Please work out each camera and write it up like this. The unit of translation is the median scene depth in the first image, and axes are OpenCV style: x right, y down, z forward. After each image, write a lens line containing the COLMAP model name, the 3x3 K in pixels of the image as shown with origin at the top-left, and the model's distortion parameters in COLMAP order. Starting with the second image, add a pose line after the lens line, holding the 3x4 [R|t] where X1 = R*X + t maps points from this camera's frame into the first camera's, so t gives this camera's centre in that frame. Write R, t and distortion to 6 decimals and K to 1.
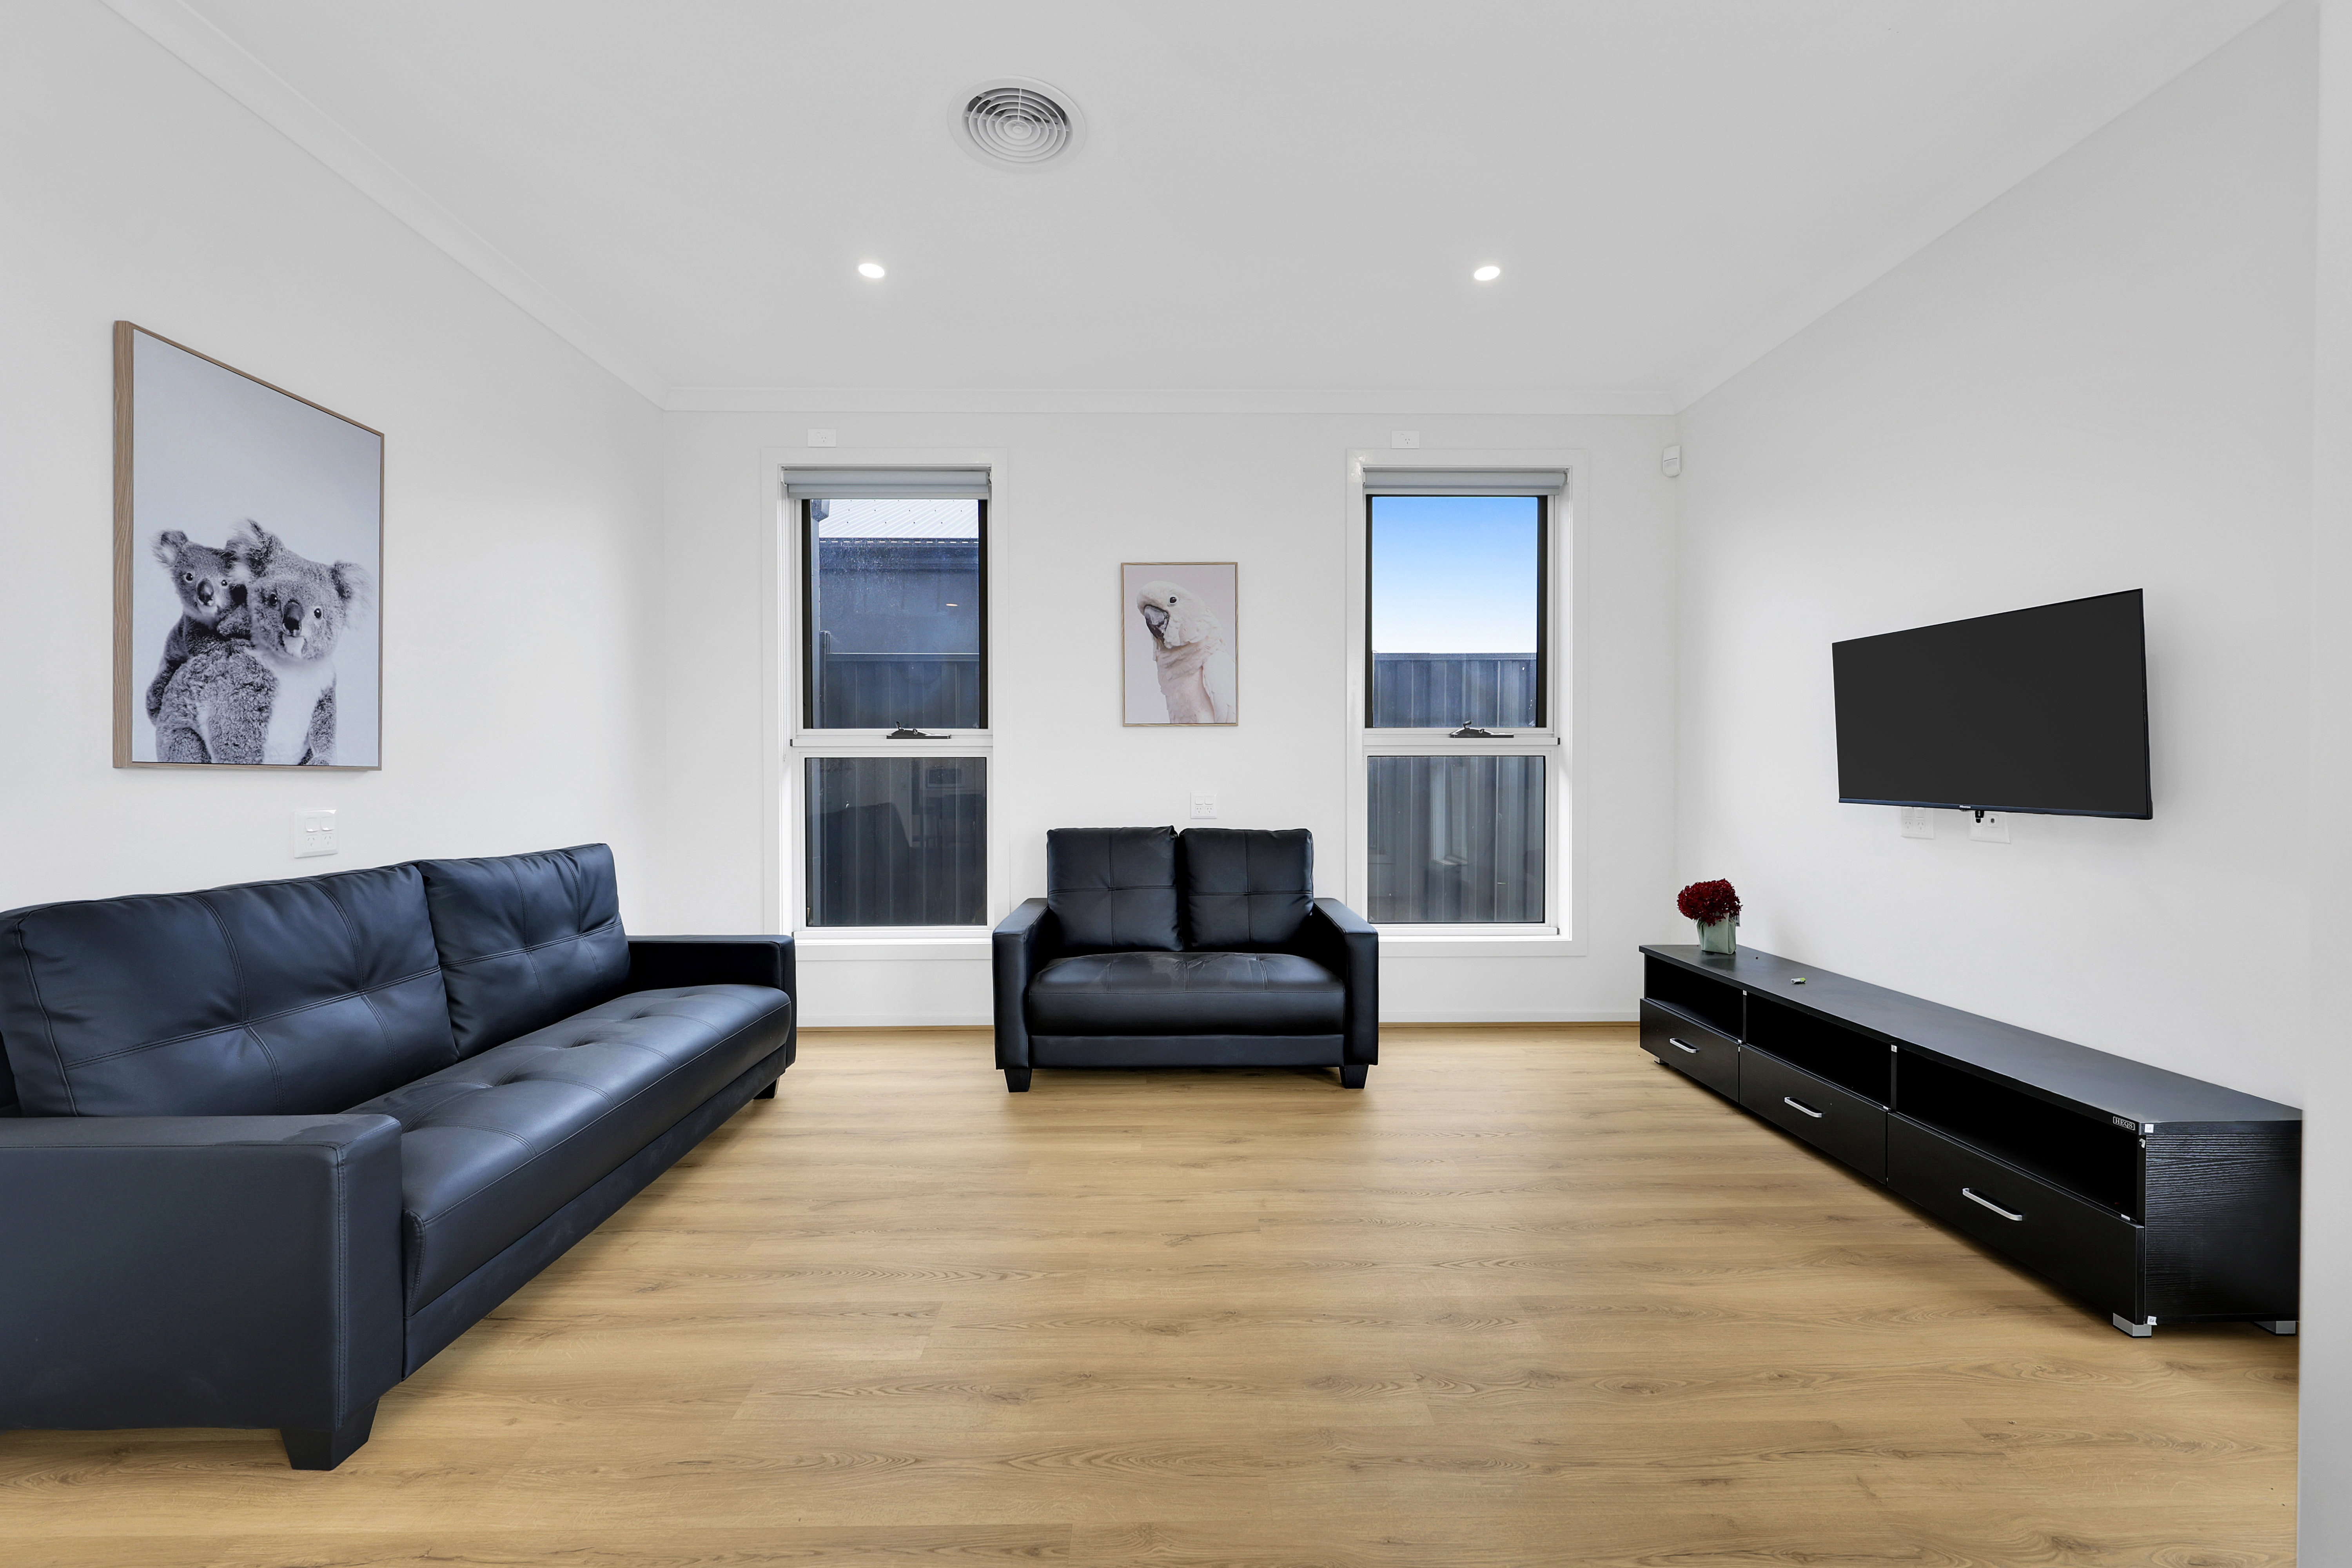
lens RADIAL K [[919.2, 0, 1176.0], [0, 919.2, 784.0], [0, 0, 1]] dist [-0.001842, -0.000134]
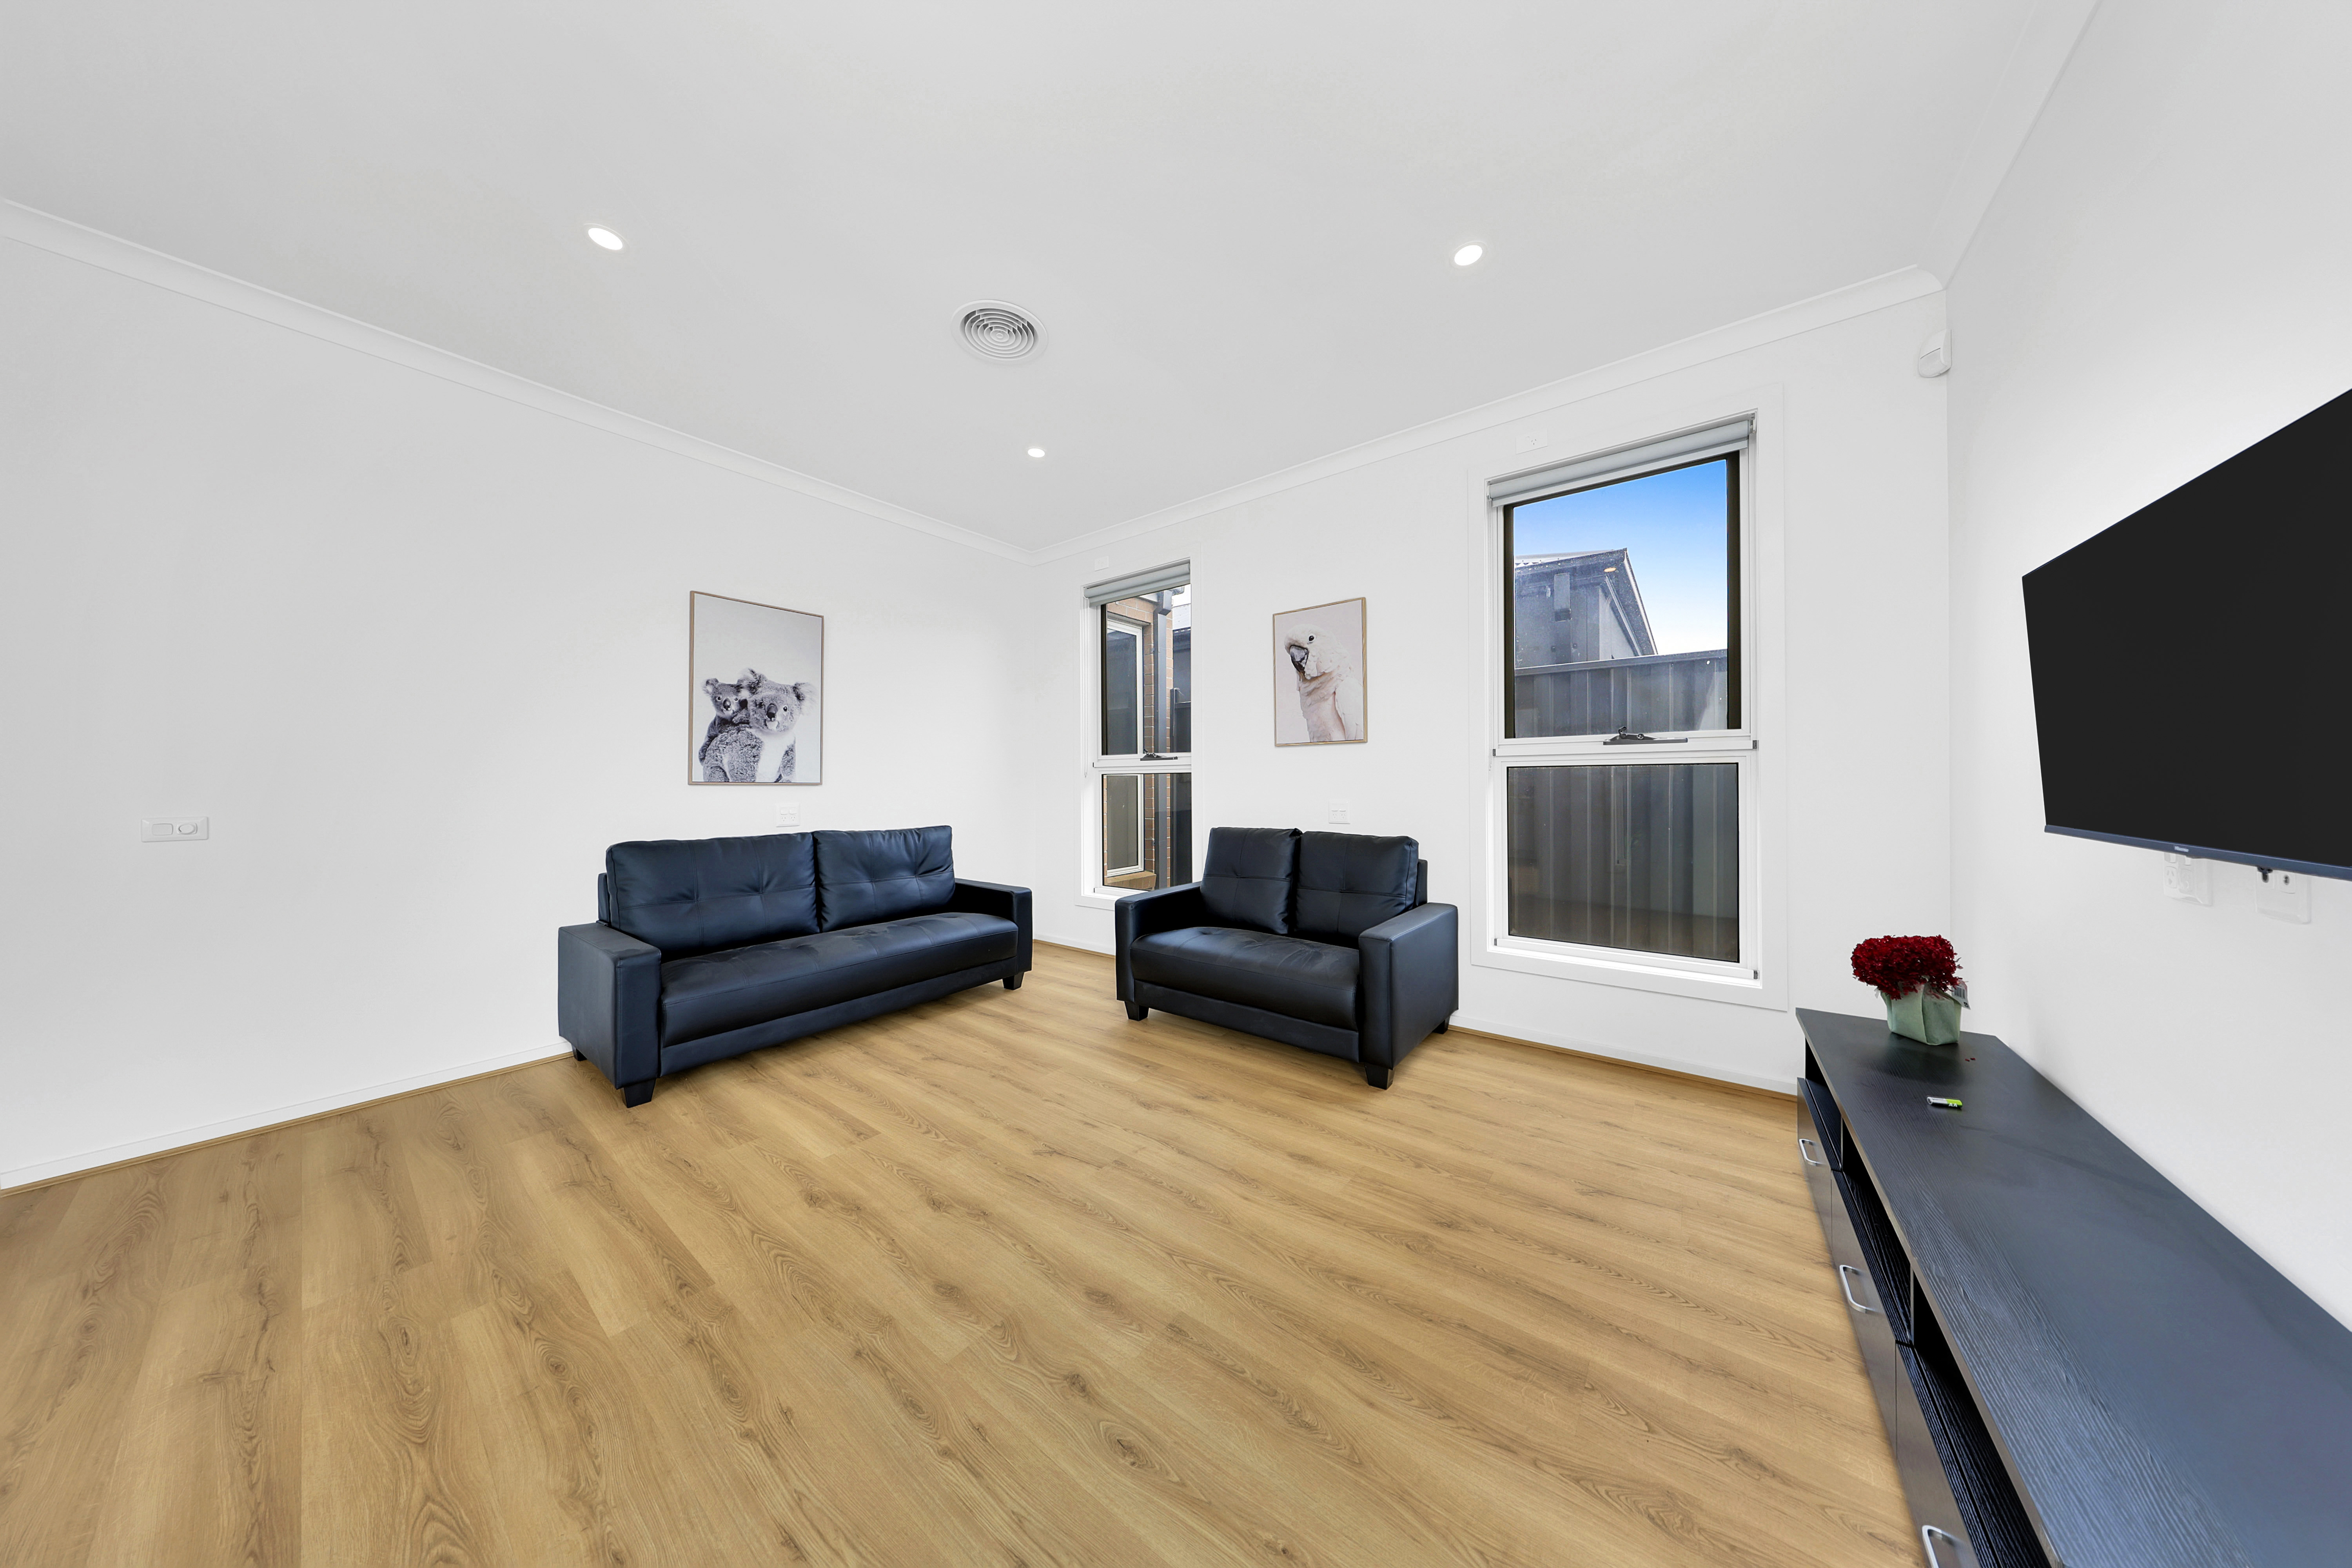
lens RADIAL K [[682.0, 0, 1176.0], [0, 682.0, 784.0], [0, 0, 1]] dist [-0.000693, -0.000011]
pose [[0.778640, -0.002069, -0.627468, 0.669969], [-0.003495, 0.999965, -0.007635, -0.007761], [0.627462, 0.008138, 0.778605, 0.335522]]
